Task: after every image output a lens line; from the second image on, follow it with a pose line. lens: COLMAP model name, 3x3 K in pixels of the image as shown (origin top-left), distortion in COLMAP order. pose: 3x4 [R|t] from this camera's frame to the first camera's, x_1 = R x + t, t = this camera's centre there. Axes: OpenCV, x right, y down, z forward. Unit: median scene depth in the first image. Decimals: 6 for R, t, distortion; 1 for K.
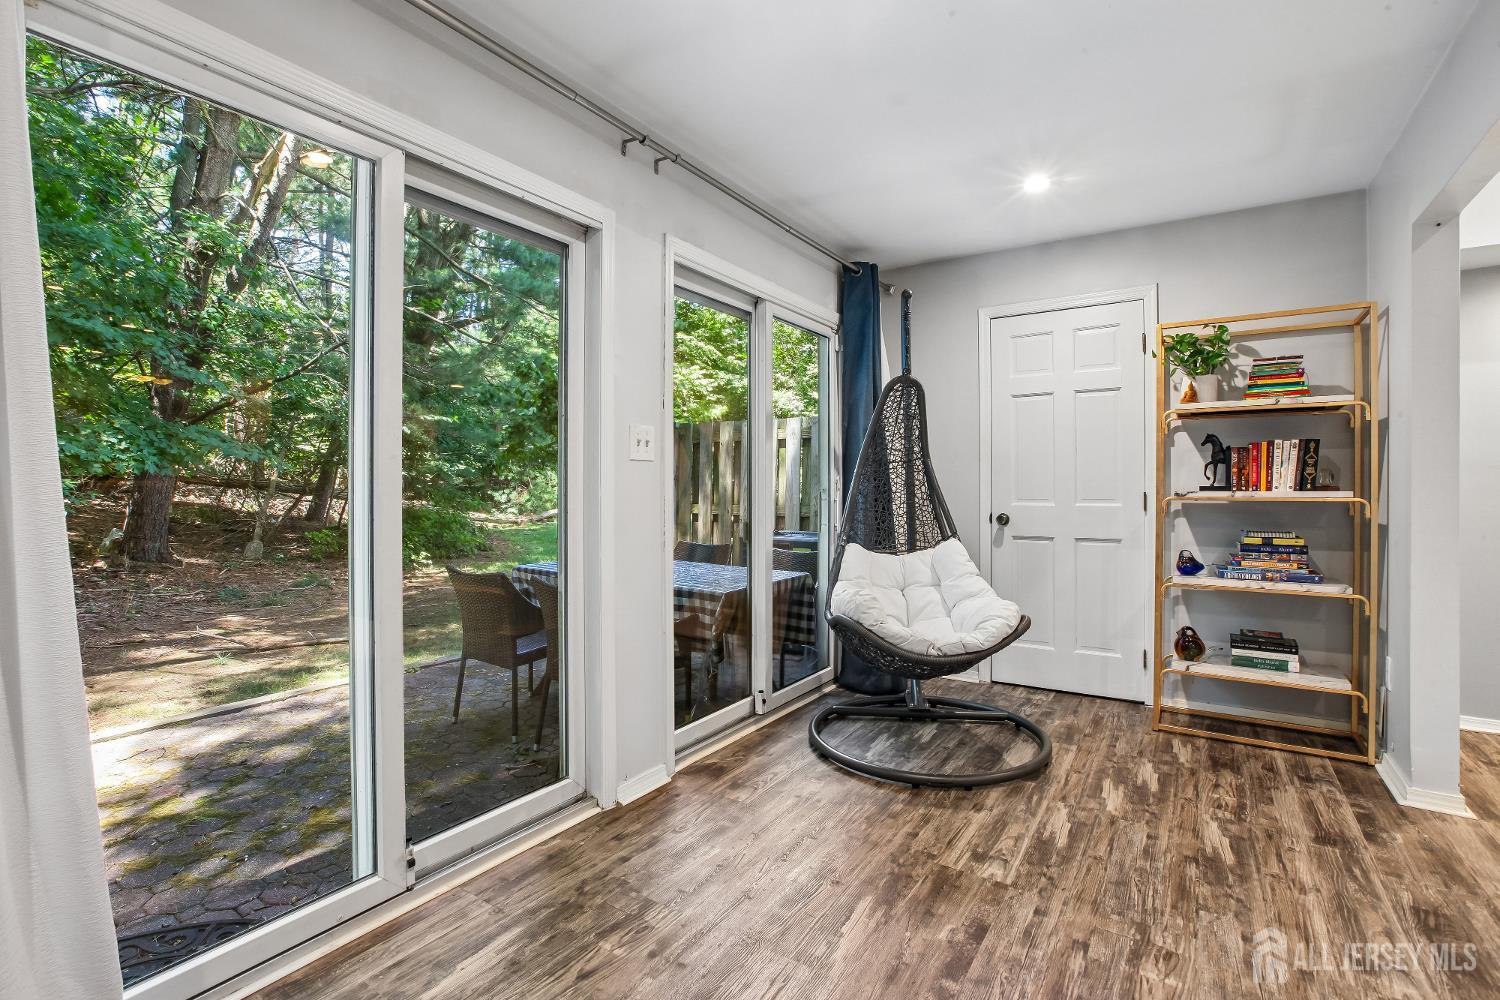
lens RADIAL K [[693.2, 0, 746.4], [0, 693.2, 481.5], [0, 0, 1]] dist [-0.052357, 0.018808]
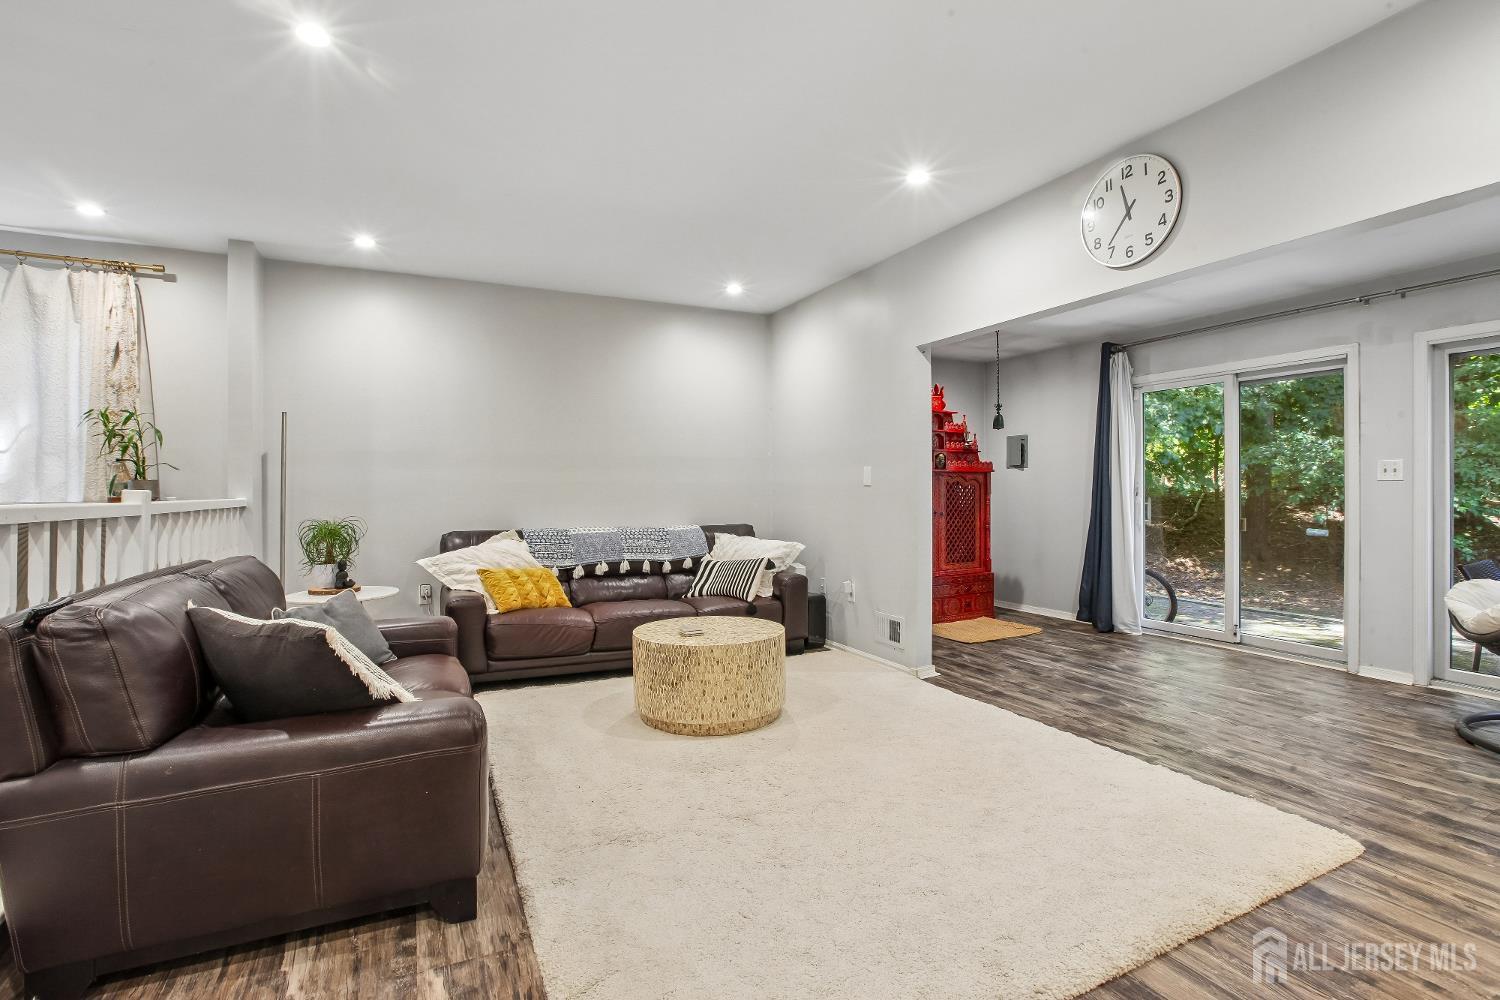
lens RADIAL K [[692.1, 0, 743.8], [0, 692.1, 491.6], [0, 0, 1]] dist [-0.051085, 0.018240]
pose [[-0.506294, 0.001265, -0.862360, 2.334694], [0.009753, 0.999943, -0.004259, -0.014475], [0.862306, -0.010567, -0.506278, 0.549699]]
